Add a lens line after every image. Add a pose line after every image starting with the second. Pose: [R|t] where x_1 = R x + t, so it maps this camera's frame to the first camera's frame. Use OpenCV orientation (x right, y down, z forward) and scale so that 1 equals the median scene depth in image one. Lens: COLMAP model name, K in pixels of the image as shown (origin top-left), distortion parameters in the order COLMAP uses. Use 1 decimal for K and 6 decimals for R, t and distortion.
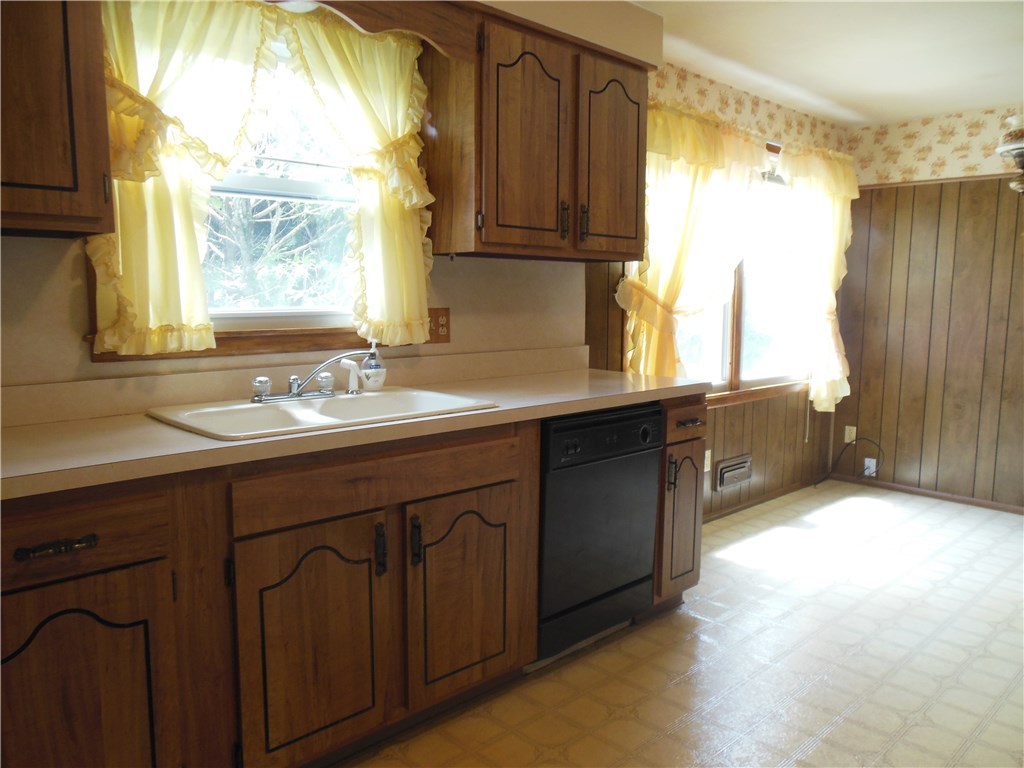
lens RADIAL K [[785.2, 0, 514.7], [0, 785.2, 378.2], [0, 0, 1]] dist [-0.075214, 0.118537]
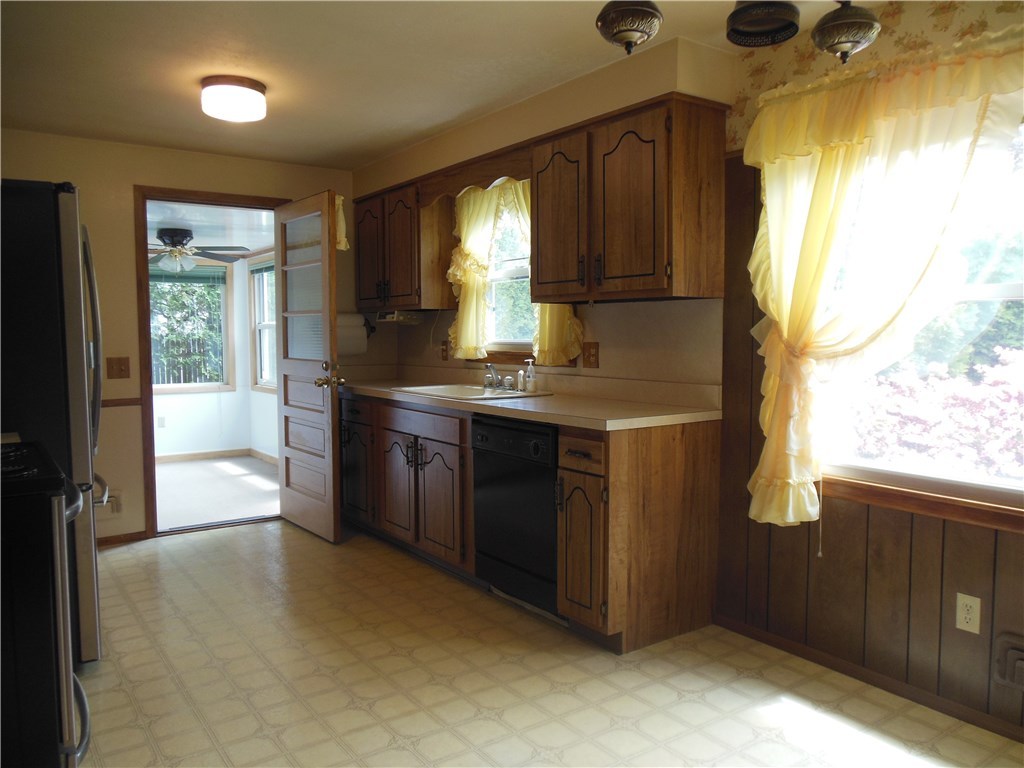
lens RADIAL K [[785.2, 0, 514.7], [0, 785.2, 378.2], [0, 0, 1]] dist [-0.075214, 0.118537]
pose [[-0.151537, 0.049894, -0.987192, 1.255937], [-0.110140, 0.991653, 0.067026, -0.102781], [0.982296, 0.118887, -0.144777, 1.061456]]
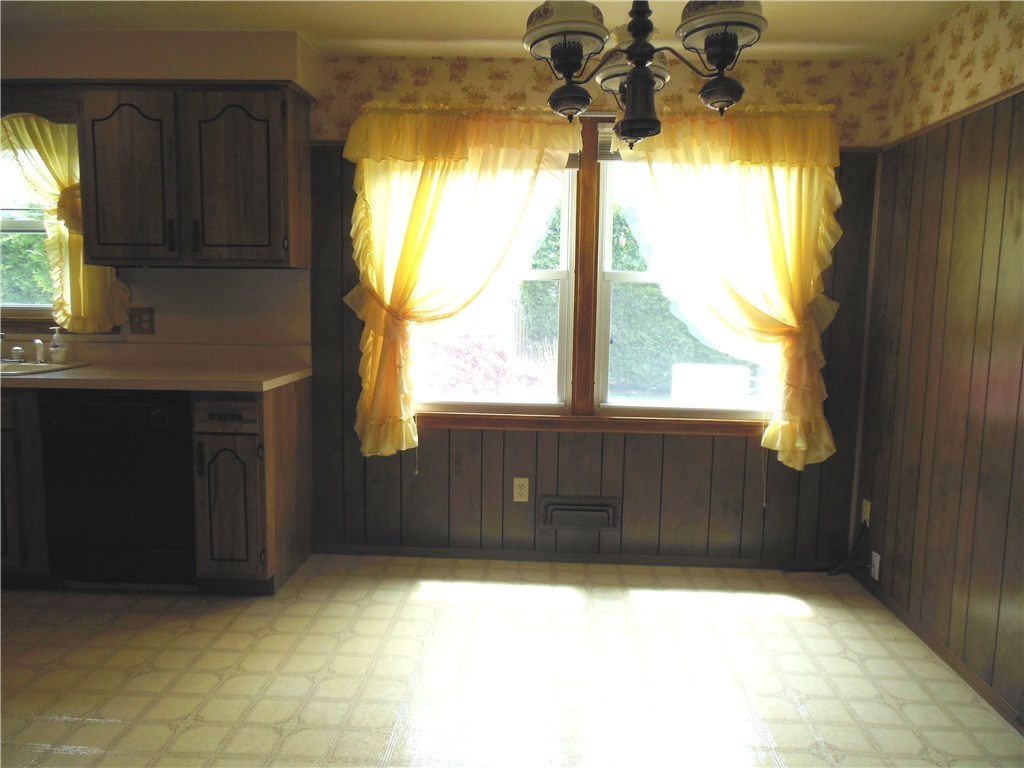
lens RADIAL K [[785.2, 0, 514.7], [0, 785.2, 378.2], [0, 0, 1]] dist [-0.075214, 0.118537]
pose [[0.685479, 0.076945, -0.724015, 1.265646], [-0.089335, 0.995775, 0.021246, -0.054236], [0.722591, 0.050116, 0.689457, 0.553411]]
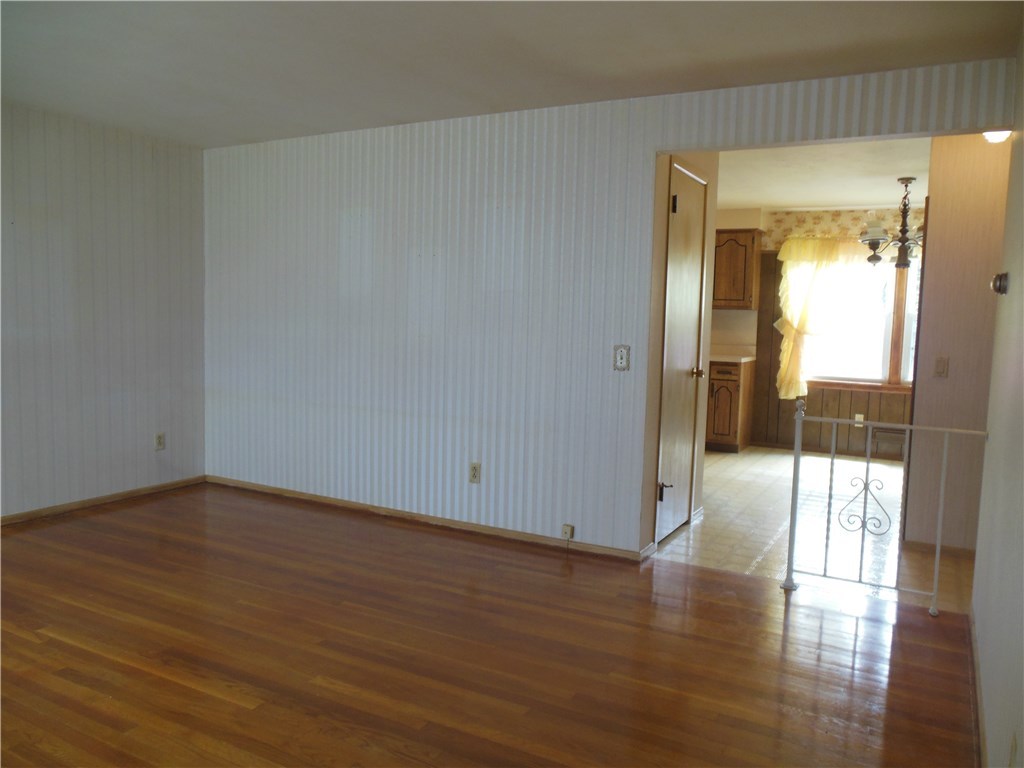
lens RADIAL K [[785.2, 0, 514.7], [0, 785.2, 378.2], [0, 0, 1]] dist [-0.075214, 0.118537]
pose [[0.298770, 0.074204, -0.951436, 2.445059], [-0.131666, 0.990643, 0.035917, 0.073393], [0.945199, 0.114541, 0.305744, -0.416988]]
